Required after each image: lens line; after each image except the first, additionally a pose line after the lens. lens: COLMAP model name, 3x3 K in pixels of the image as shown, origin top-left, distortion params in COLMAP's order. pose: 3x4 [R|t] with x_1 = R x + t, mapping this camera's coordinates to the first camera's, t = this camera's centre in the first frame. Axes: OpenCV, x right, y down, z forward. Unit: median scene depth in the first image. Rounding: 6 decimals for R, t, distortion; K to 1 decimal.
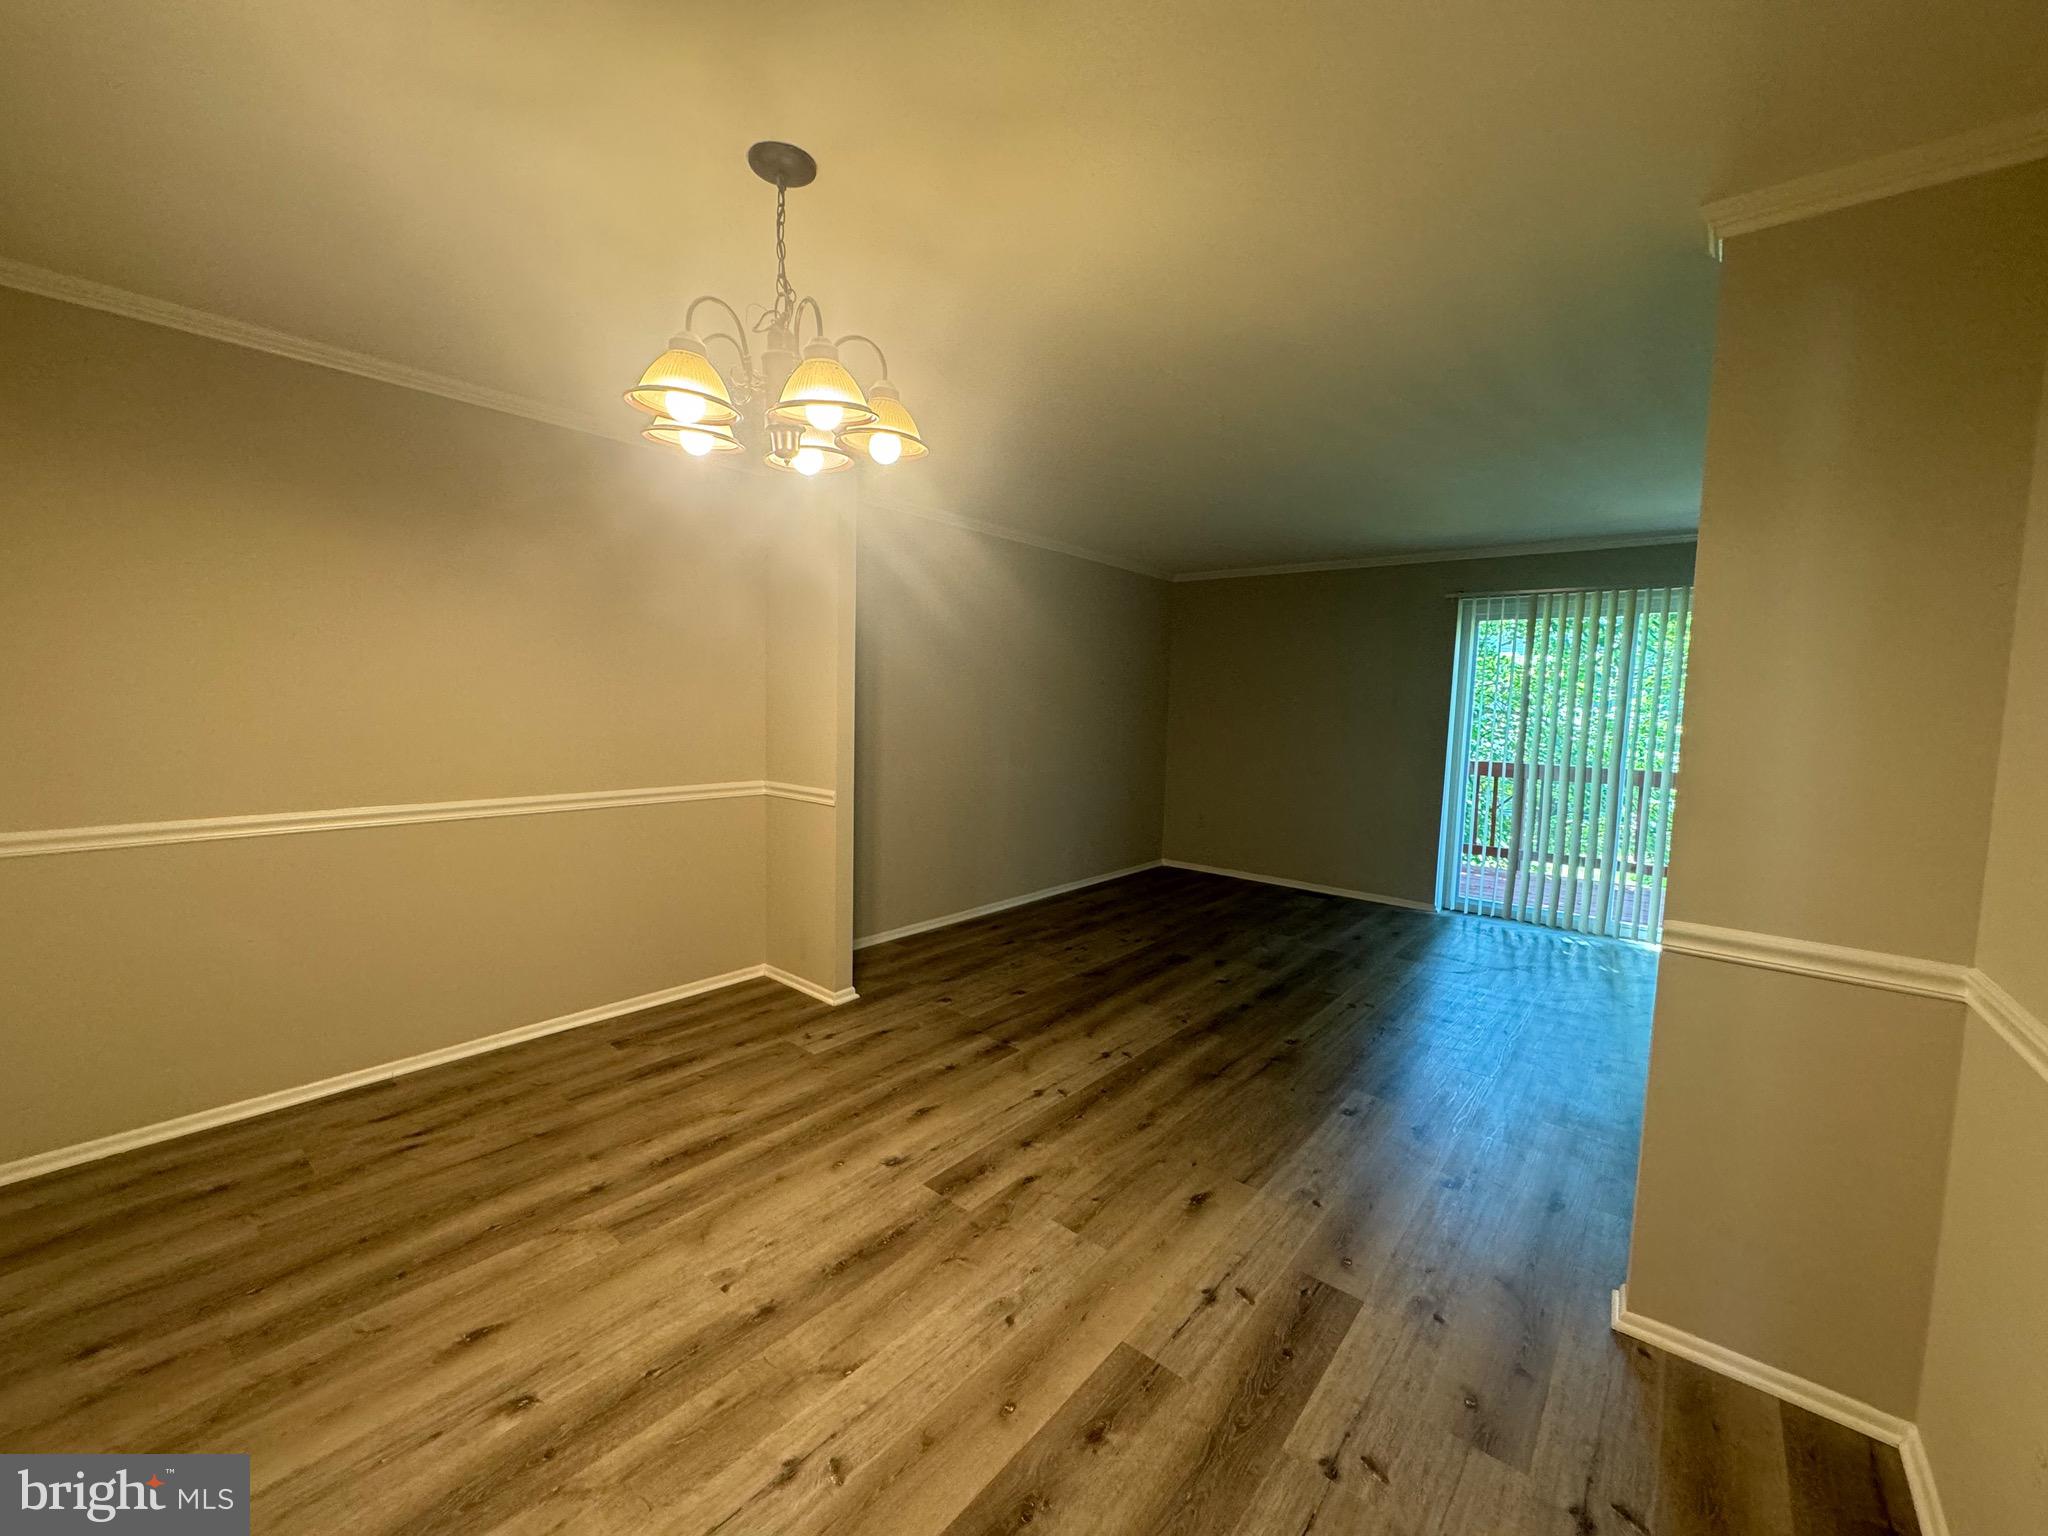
lens RADIAL K [[821.3, 0, 1028.2], [0, 821.3, 765.0], [0, 0, 1]] dist [-0.002629, 0.000908]
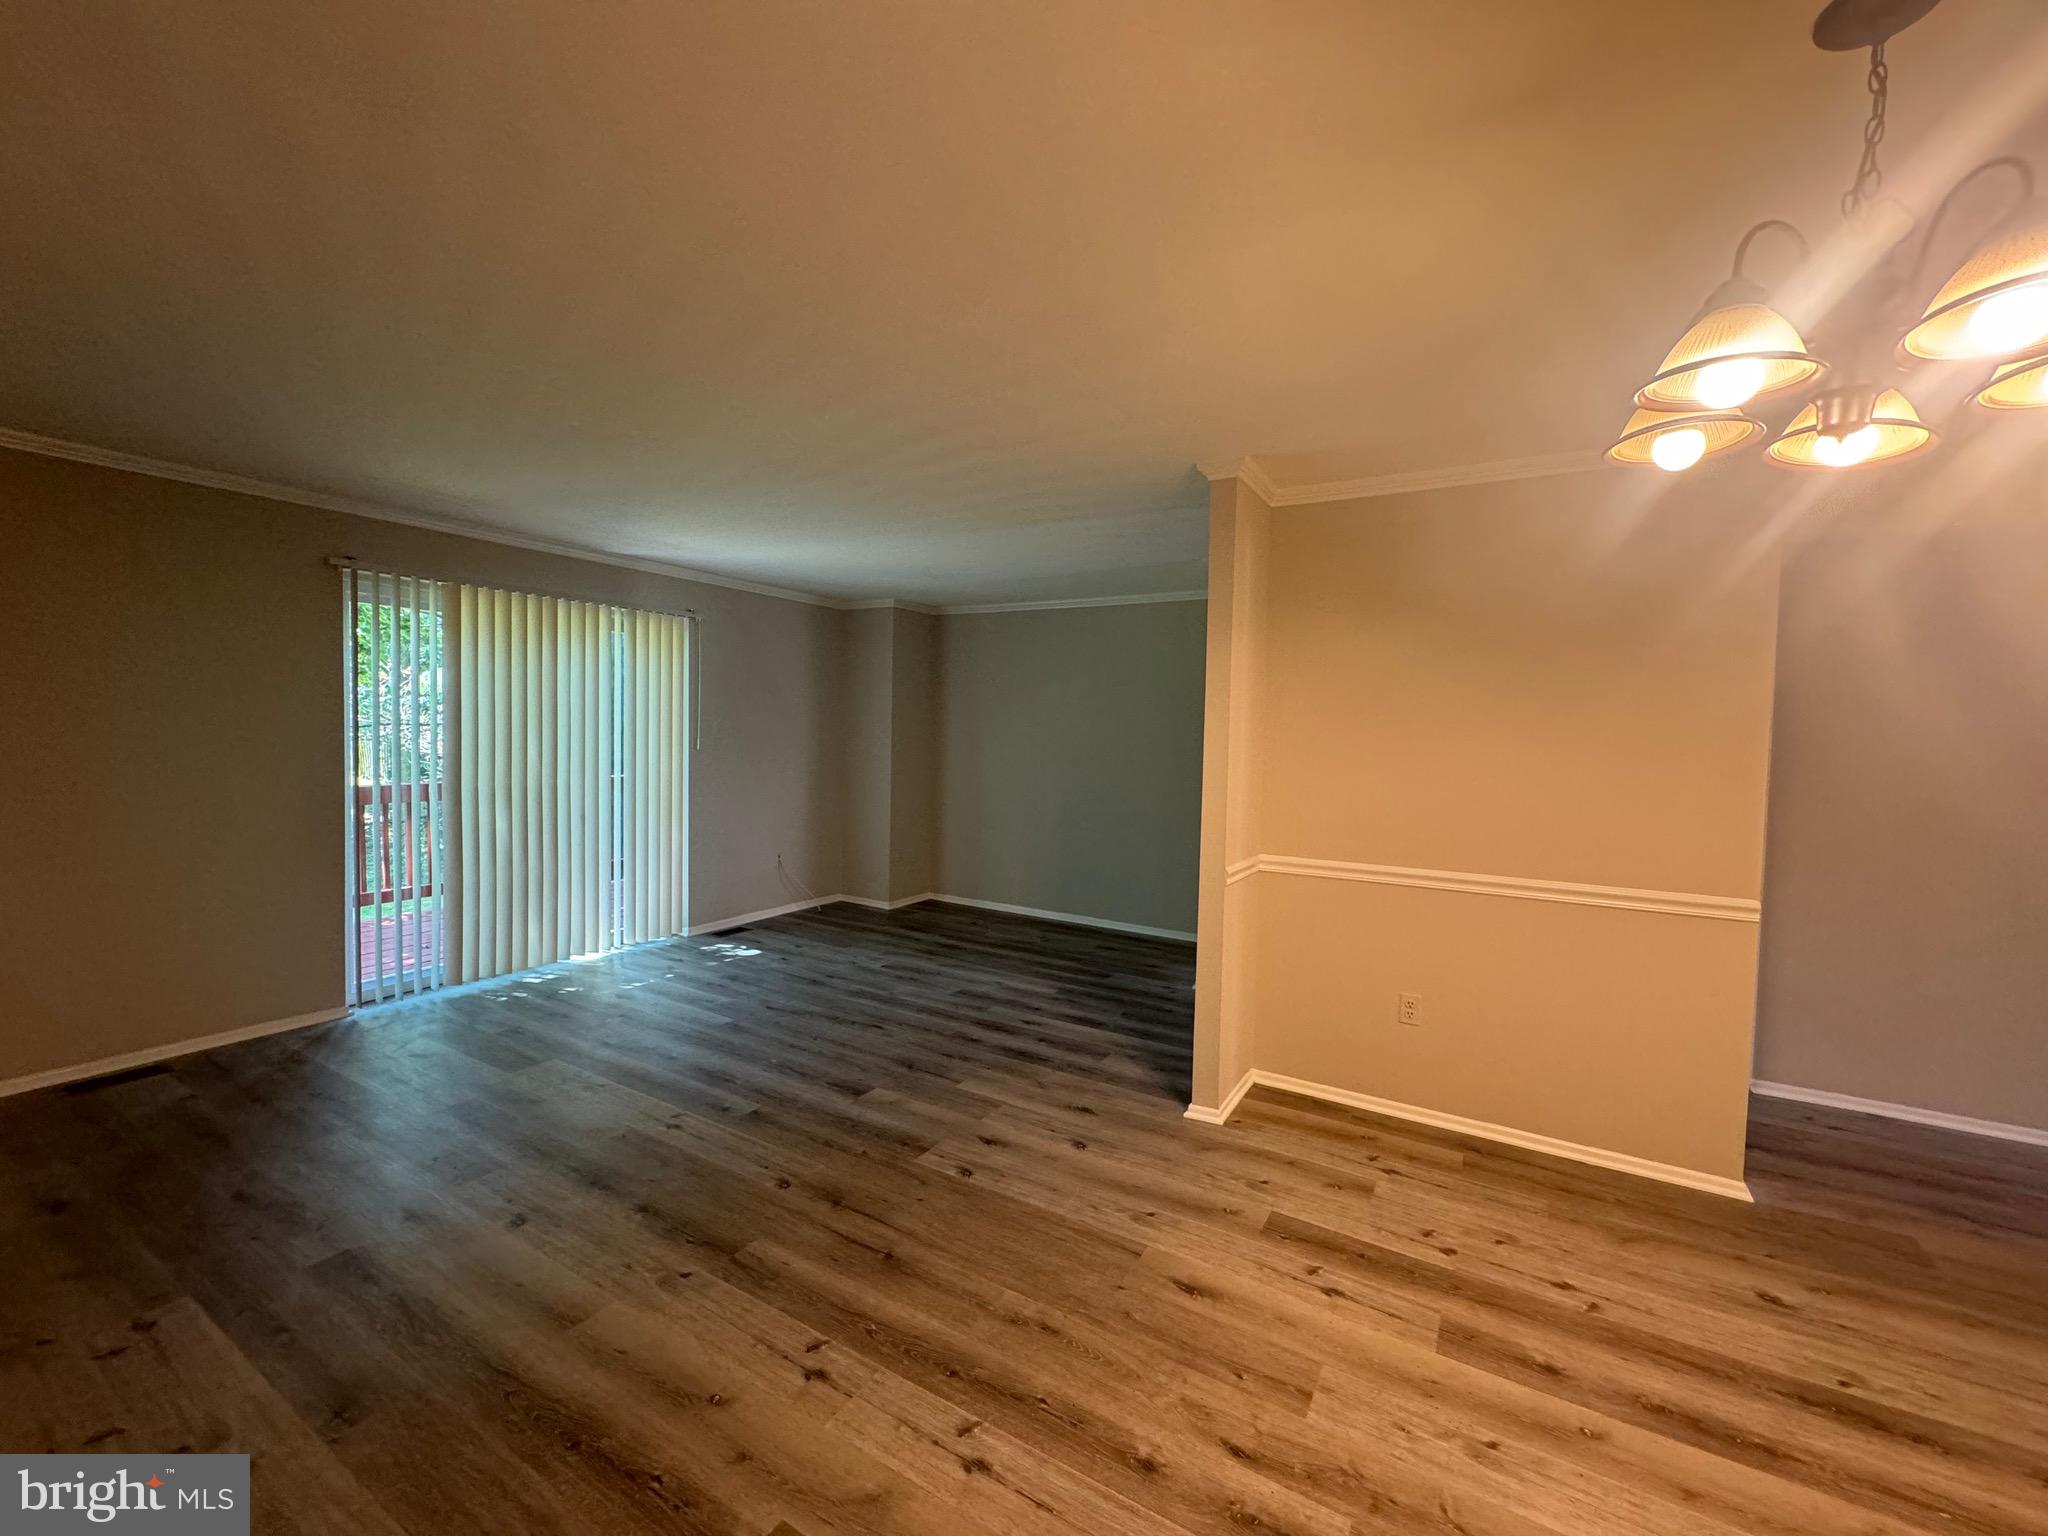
lens RADIAL K [[821.3, 0, 1023.8], [0, 821.3, 768.3], [0, 0, 1]] dist [-0.002629, 0.000908]
pose [[-0.148647, -0.080193, 0.985633, -0.569801], [0.052336, 0.994672, 0.088822, -0.131507], [-0.987505, 0.064787, -0.143657, 1.160107]]
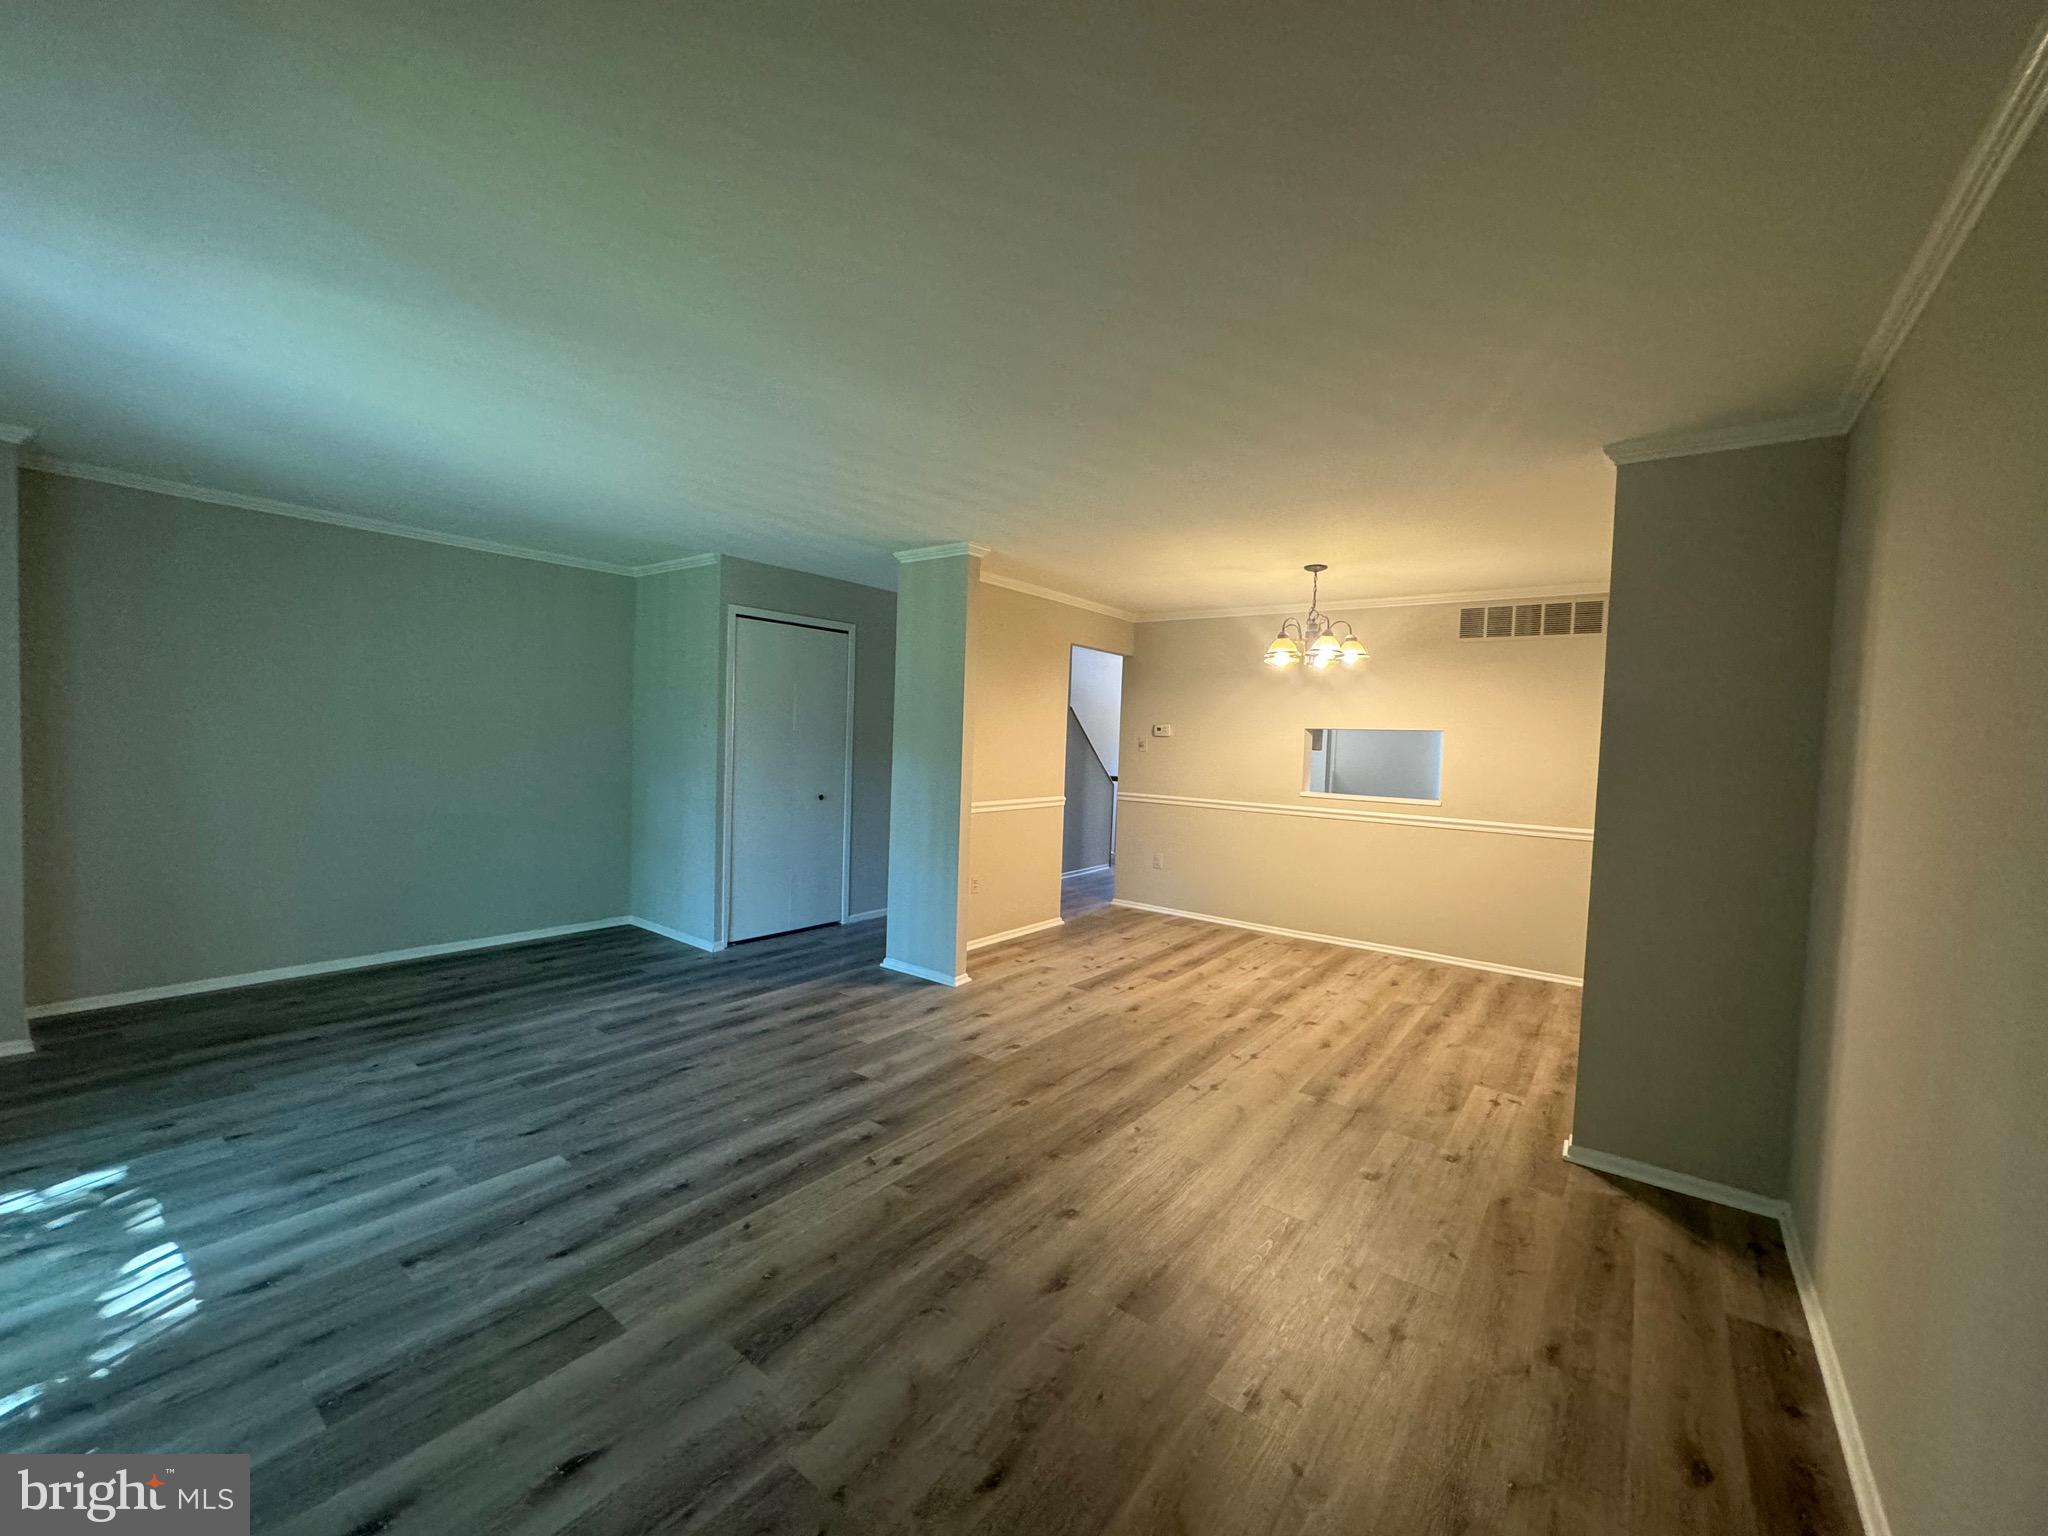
lens RADIAL K [[821.3, 0, 1023.5], [0, 821.3, 760.4], [0, 0, 1]] dist [-0.002629, 0.000908]
pose [[-0.997098, -0.066506, -0.037039, 0.507769], [-0.070360, 0.990881, 0.114911, -0.198059], [0.029059, 0.117184, -0.992685, 2.501452]]
